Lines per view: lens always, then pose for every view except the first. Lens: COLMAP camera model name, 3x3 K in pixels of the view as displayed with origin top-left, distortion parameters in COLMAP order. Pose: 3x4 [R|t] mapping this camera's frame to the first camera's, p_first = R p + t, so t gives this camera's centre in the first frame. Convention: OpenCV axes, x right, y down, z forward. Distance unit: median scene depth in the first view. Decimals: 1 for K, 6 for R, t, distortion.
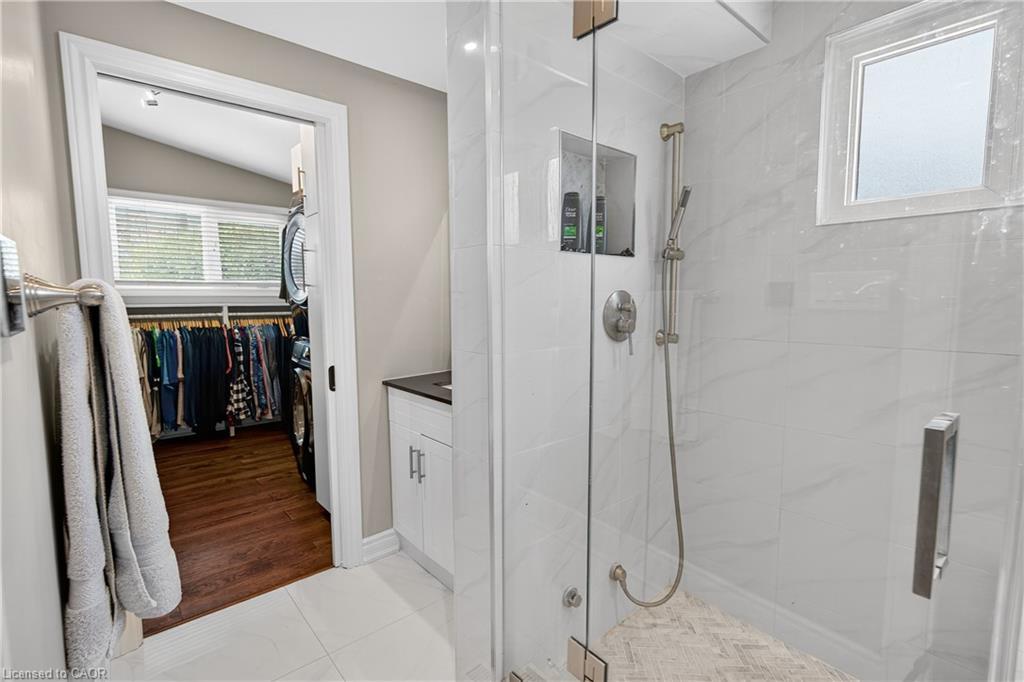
lens RADIAL K [[473.8, 0, 512.0], [0, 473.8, 341.0], [0, 0, 1]] dist [-0.001415, 0.001385]
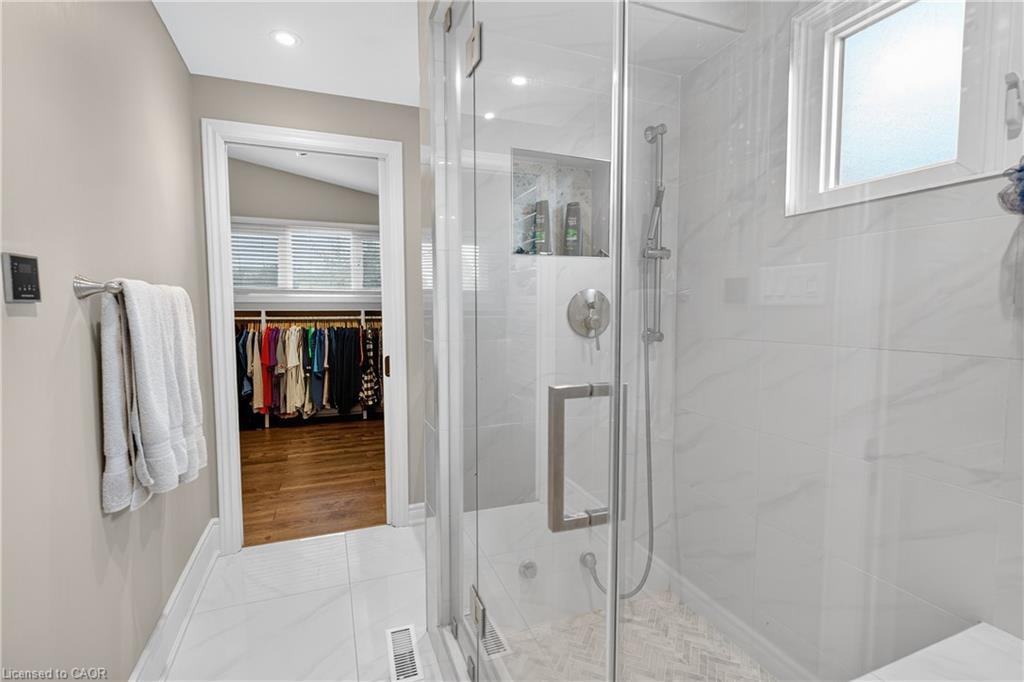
lens RADIAL K [[482.8, 0, 527.5], [0, 482.8, 341.7], [0, 0, 1]] dist [0.002419, 0.000572]
pose [[0.943983, 0.023427, -0.329161, 0.216307], [-0.031428, 0.999325, -0.019005, 0.017141], [0.328494, 0.028285, 0.944083, -0.030251]]
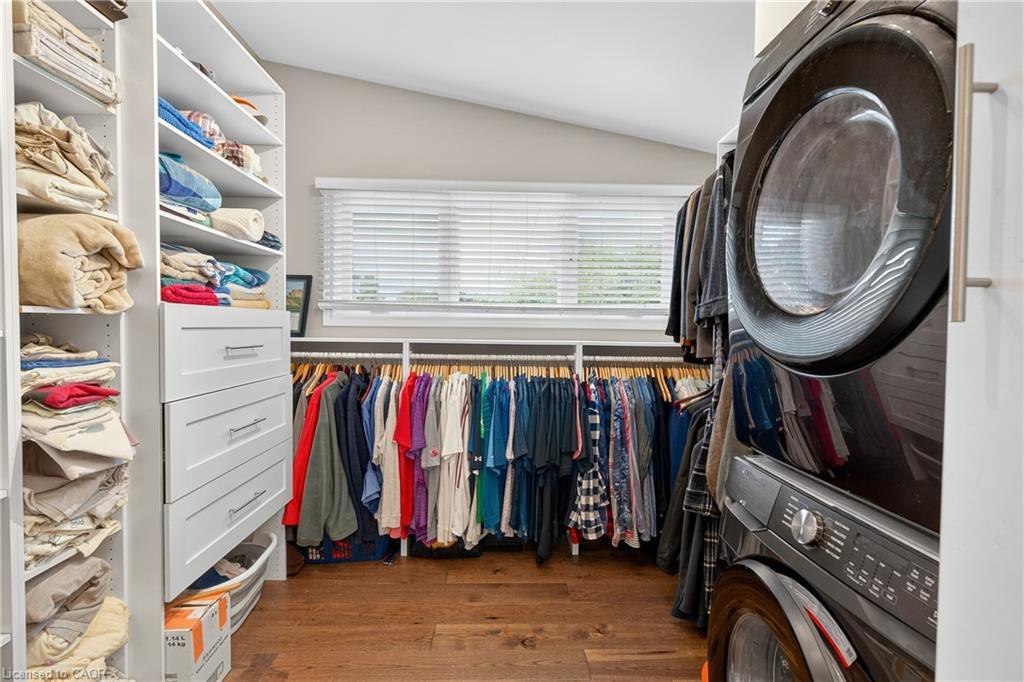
lens RADIAL K [[473.1, 0, 510.9], [0, 473.1, 341.4], [0, 0, 1]] dist [-0.001331, 0.000405]
pose [[0.769648, 0.029484, -0.637787, -0.297942], [-0.073897, 0.996333, -0.043116, -0.047992], [0.634177, 0.080315, 0.769005, 0.496723]]
